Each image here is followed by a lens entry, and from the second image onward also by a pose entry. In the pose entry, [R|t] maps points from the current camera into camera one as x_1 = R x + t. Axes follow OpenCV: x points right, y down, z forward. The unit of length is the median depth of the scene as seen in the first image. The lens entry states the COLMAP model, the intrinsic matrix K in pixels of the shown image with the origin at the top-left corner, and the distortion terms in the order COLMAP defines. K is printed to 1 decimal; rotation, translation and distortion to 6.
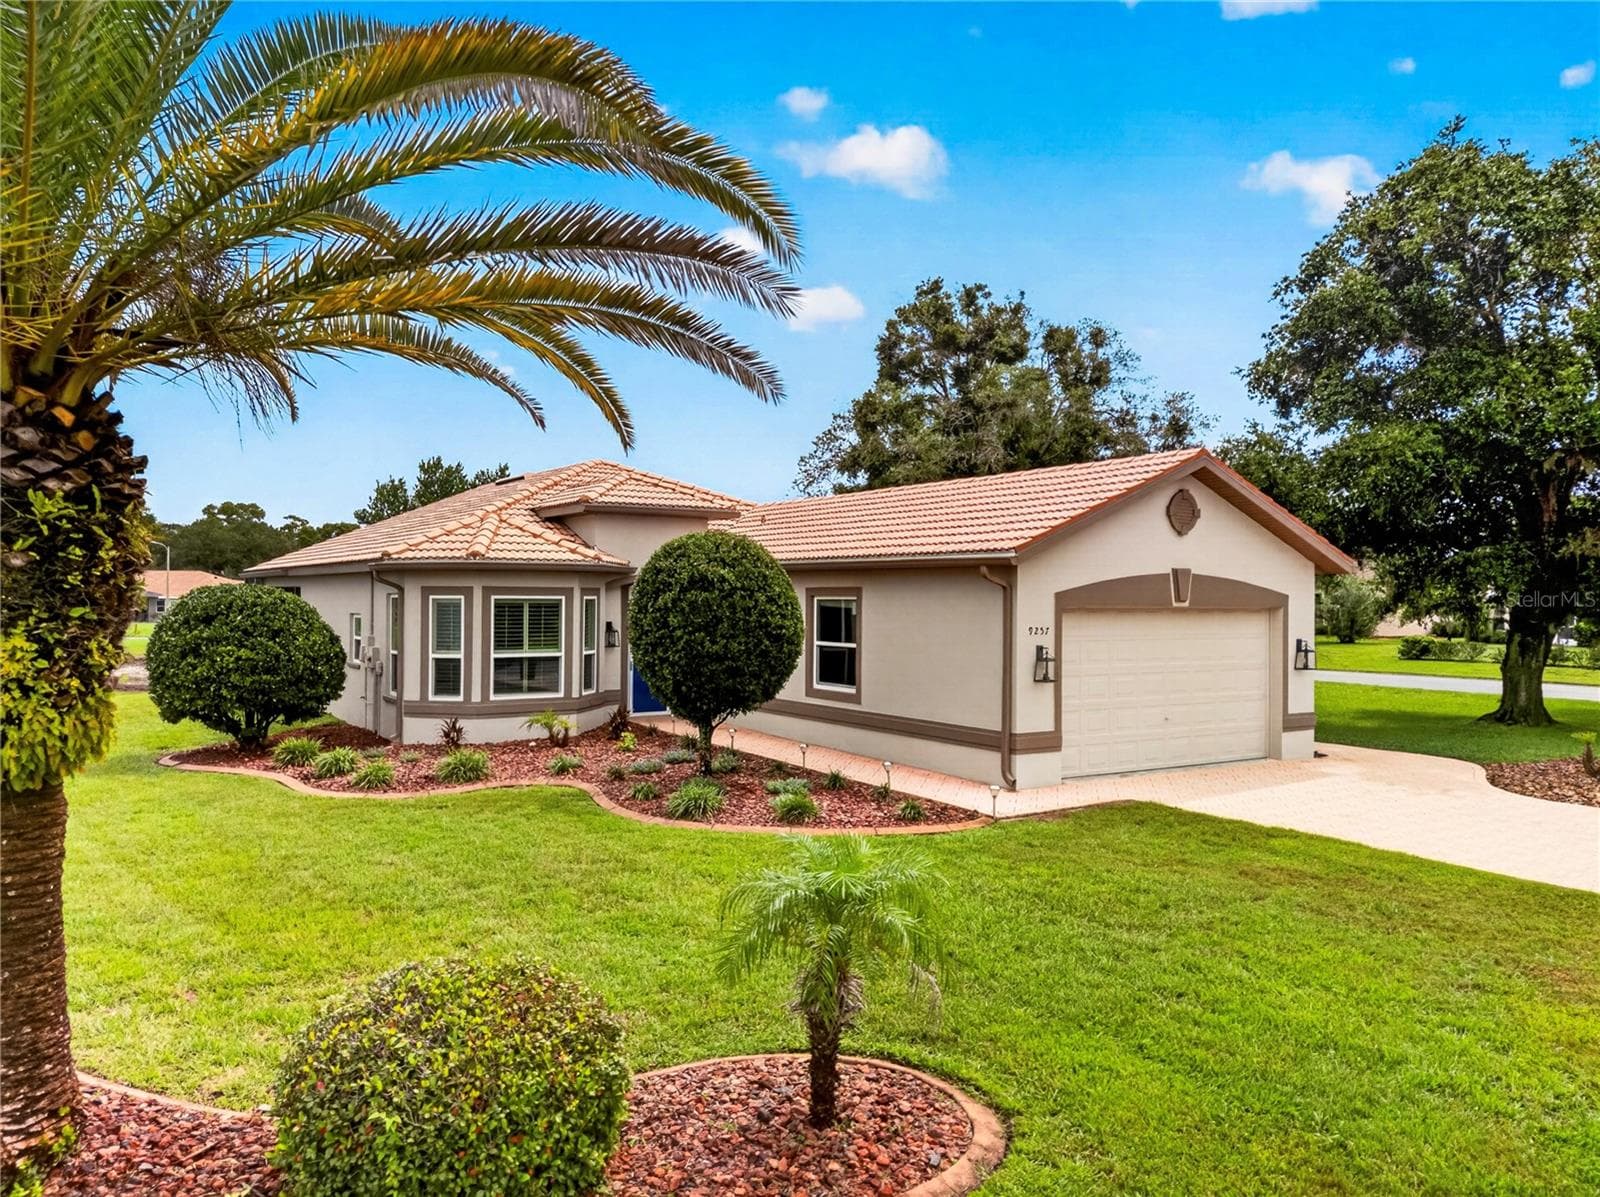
lens RADIAL K [[1167.4, 0, 800.0], [0, 1167.4, 598.5], [0, 0, 1]] dist [0.072209, -0.055911]
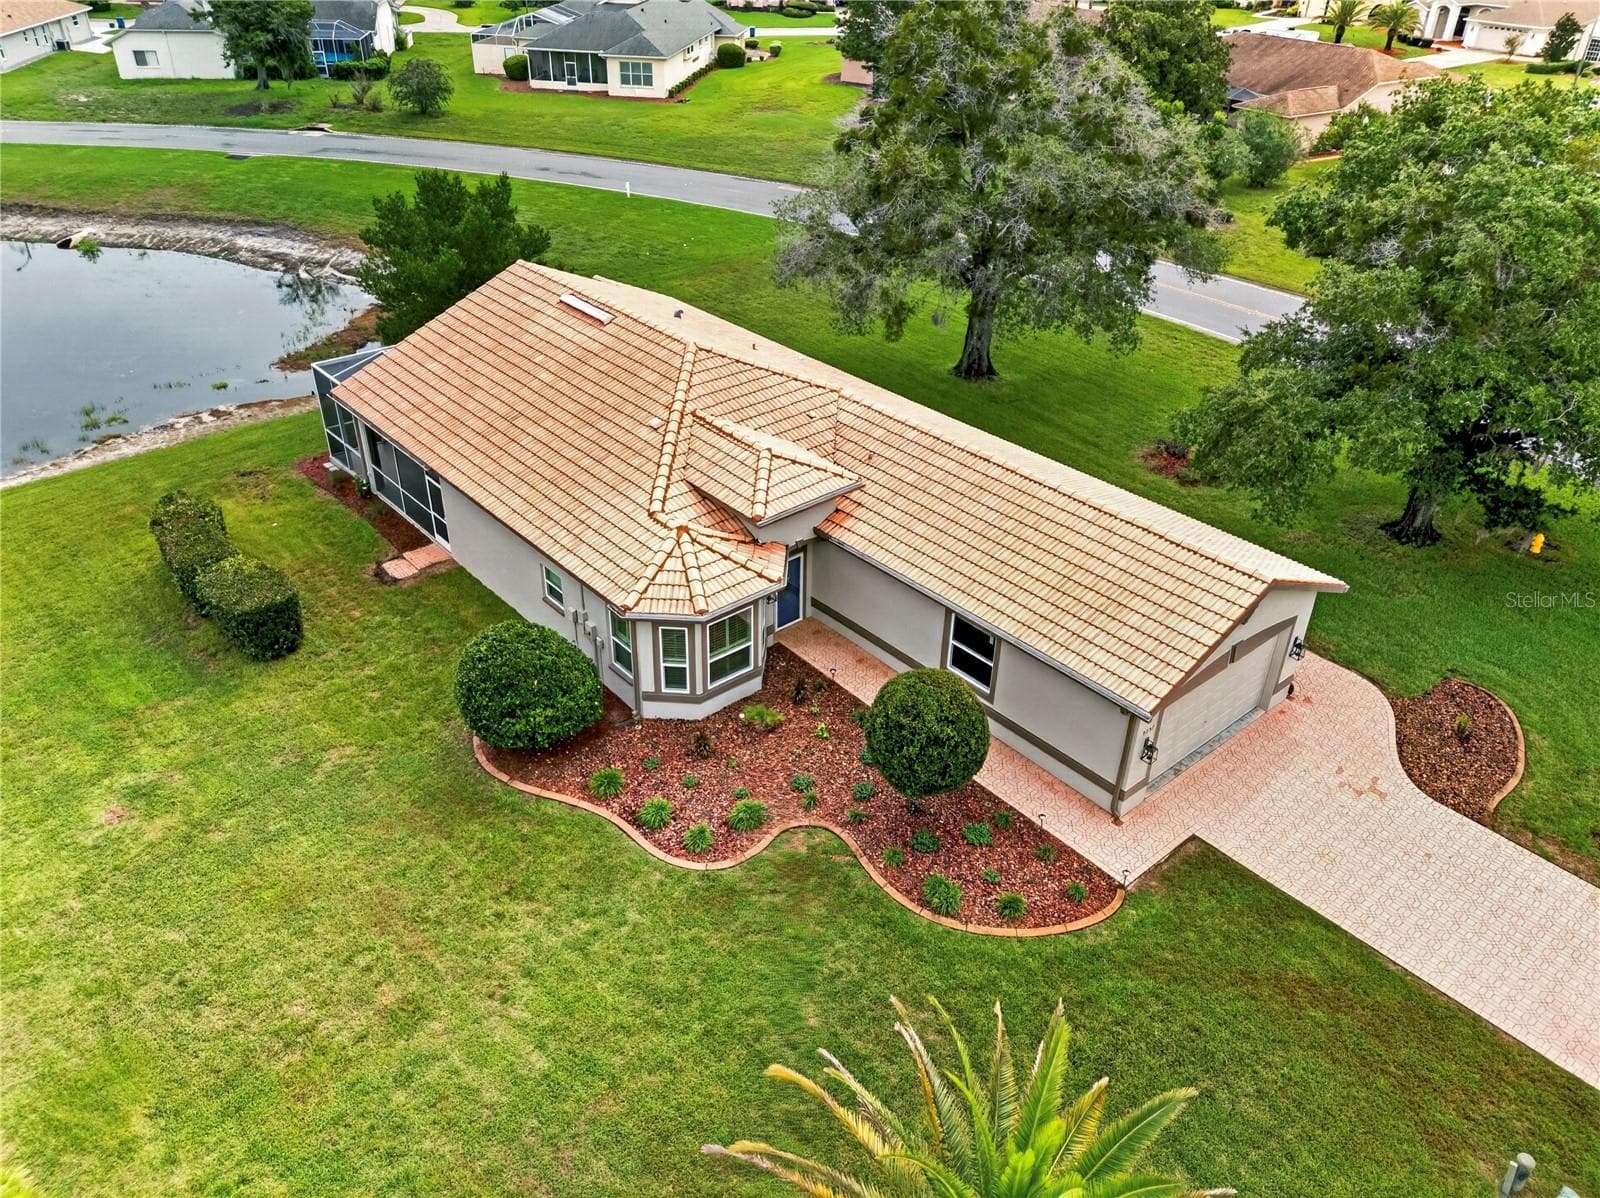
lens RADIAL K [[1167.4, 0, 800.0], [0, 1167.4, 599.0], [0, 0, 1]] dist [0.072209, -0.055911]
pose [[0.990910, -0.063816, 0.118425, -0.634072], [-0.009060, 0.846663, 0.532053, -1.437908], [-0.134219, -0.528290, 0.838388, -0.144539]]
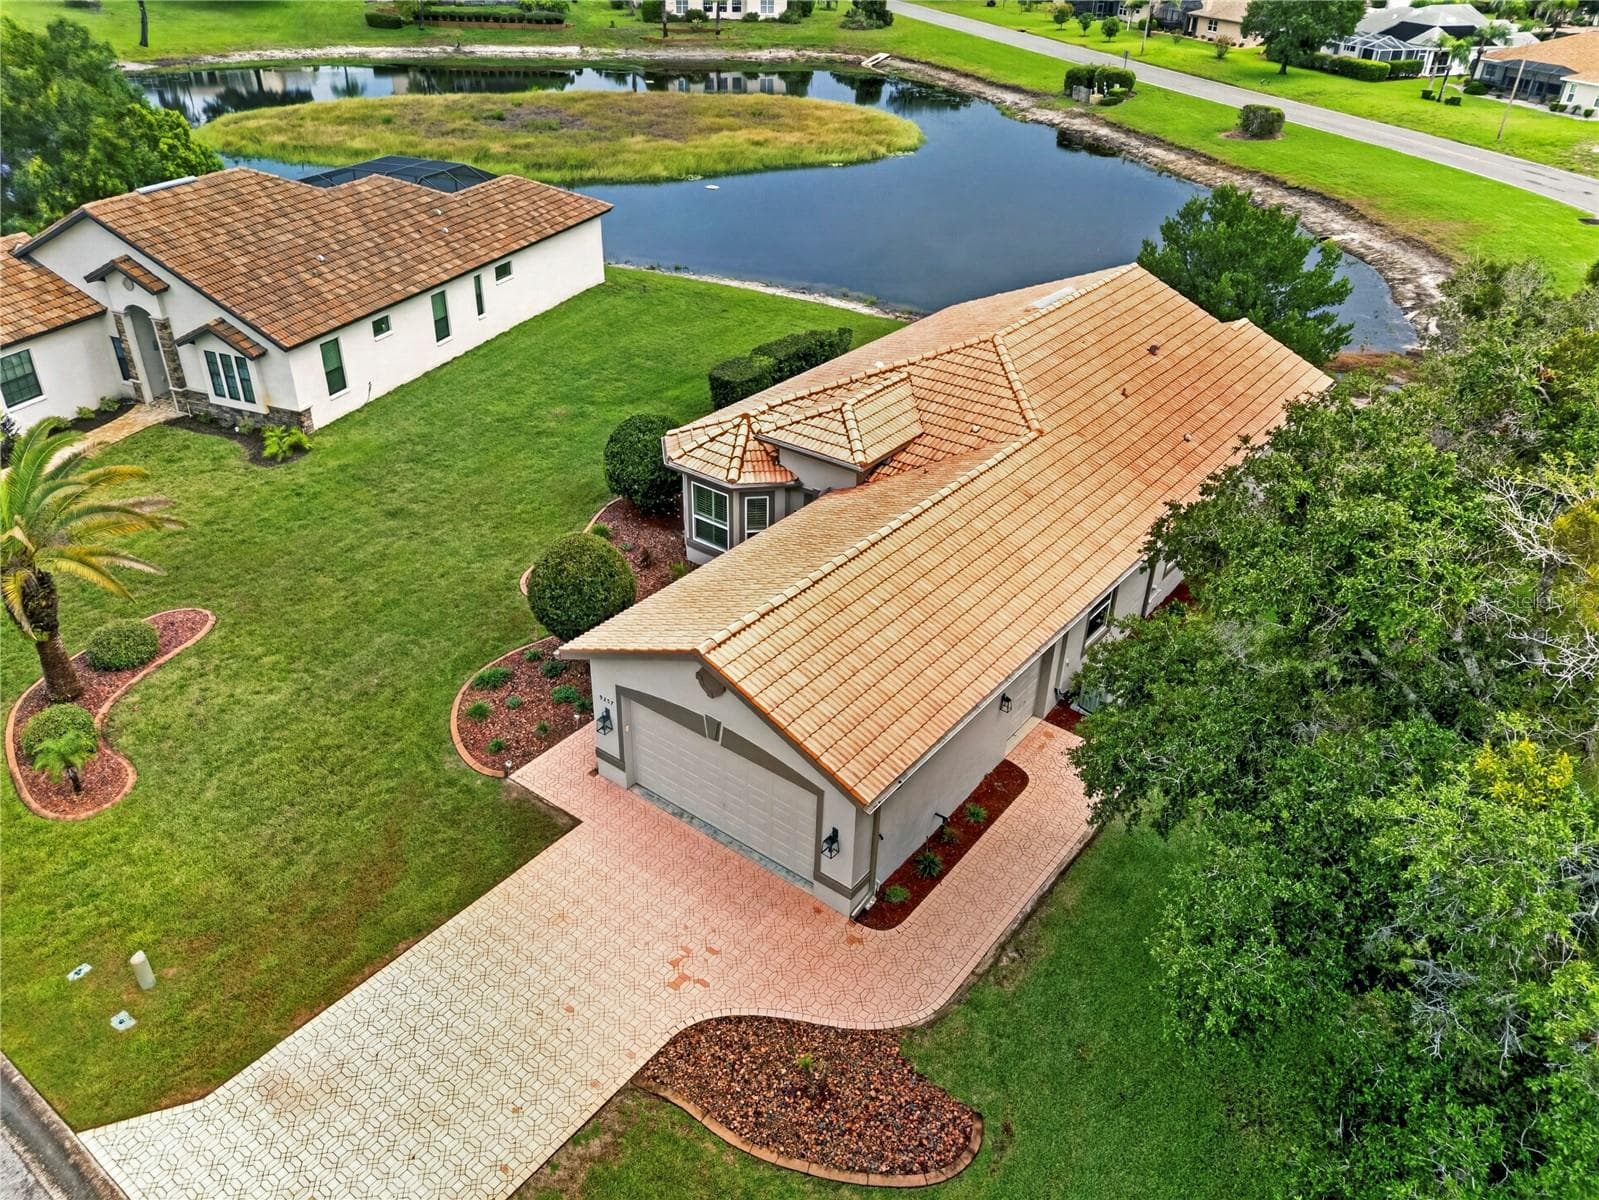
lens RADIAL K [[1166.7, 0, 799.5], [0, 1166.7, 600.0], [0, 0, 1]] dist [0.072209, -0.055911]
pose [[0.339725, 0.489618, -0.803033, 2.277405], [-0.023775, 0.858011, 0.513081, -1.363609], [0.940224, -0.155214, 0.303128, 1.293952]]
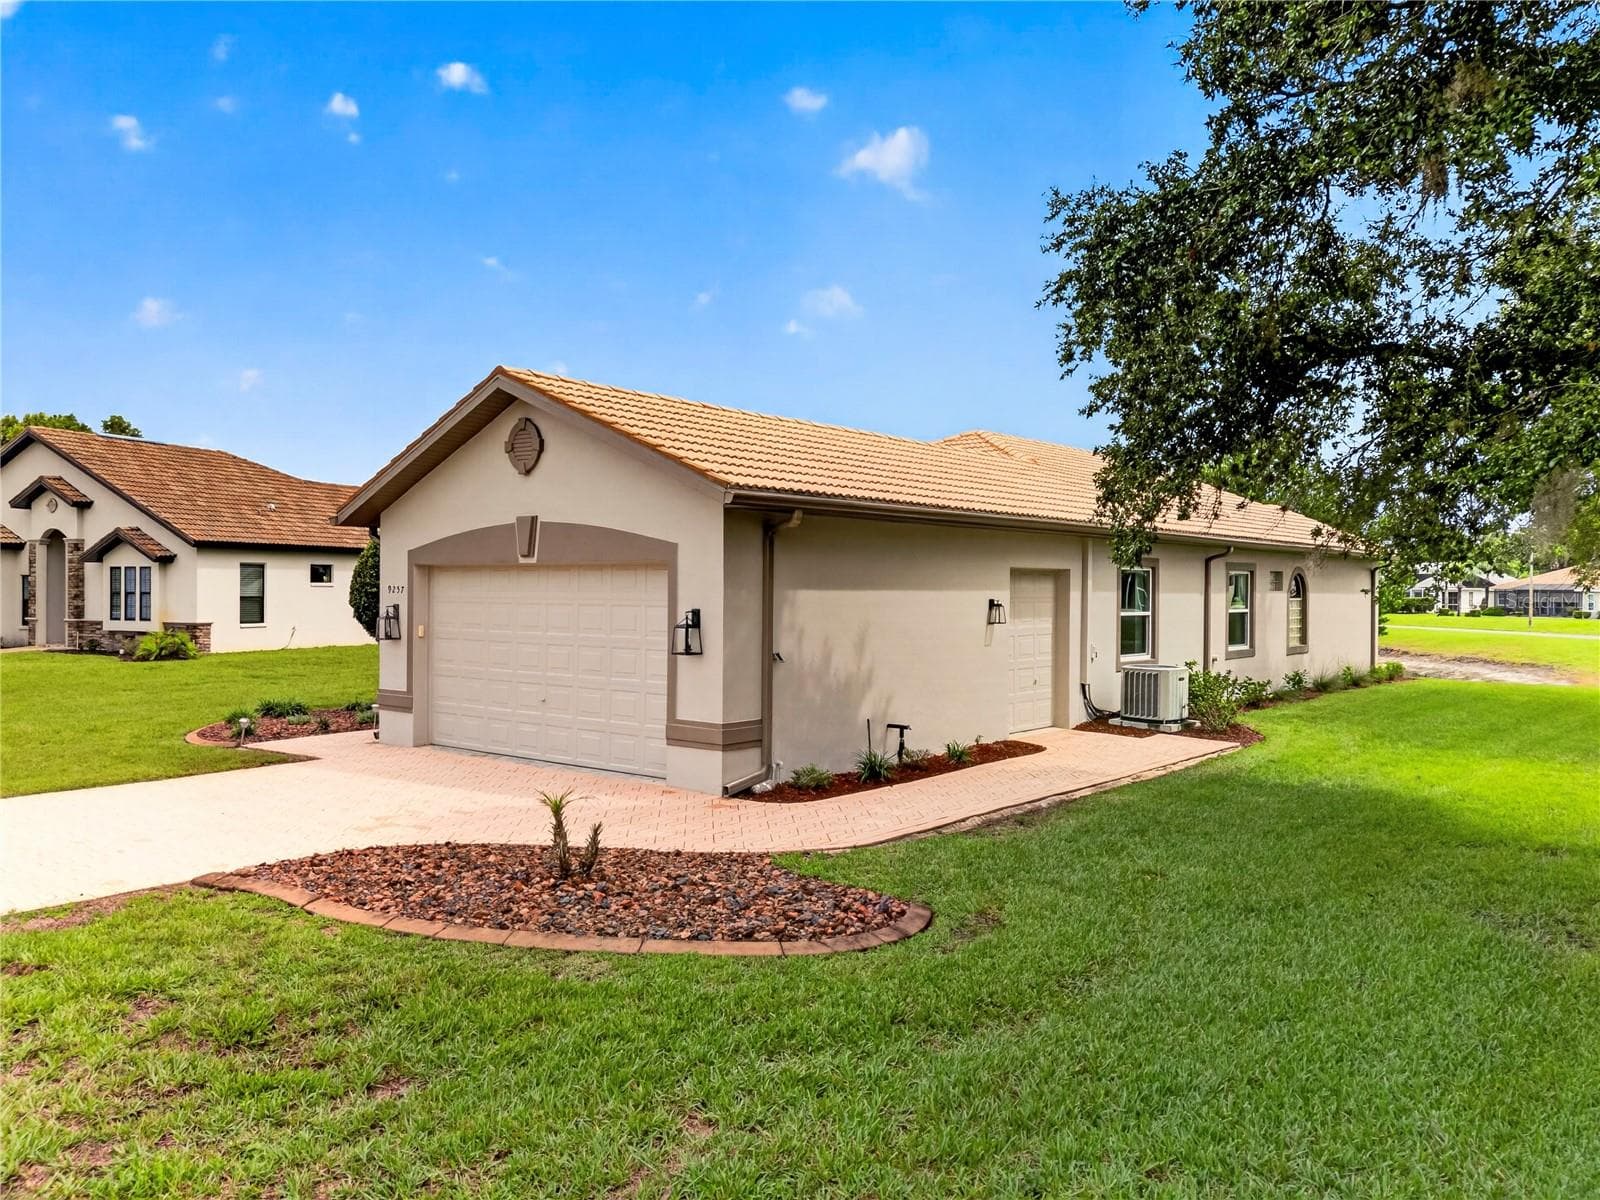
lens RADIAL K [[1167.4, 0, 800.0], [0, 1167.4, 600.0], [0, 0, 1]] dist [0.072209, -0.055911]
pose [[0.299830, 0.005043, -0.953979, 2.049283], [-0.006903, 0.999971, 0.003117, 0.051123], [0.953968, 0.005650, 0.299856, 1.654403]]
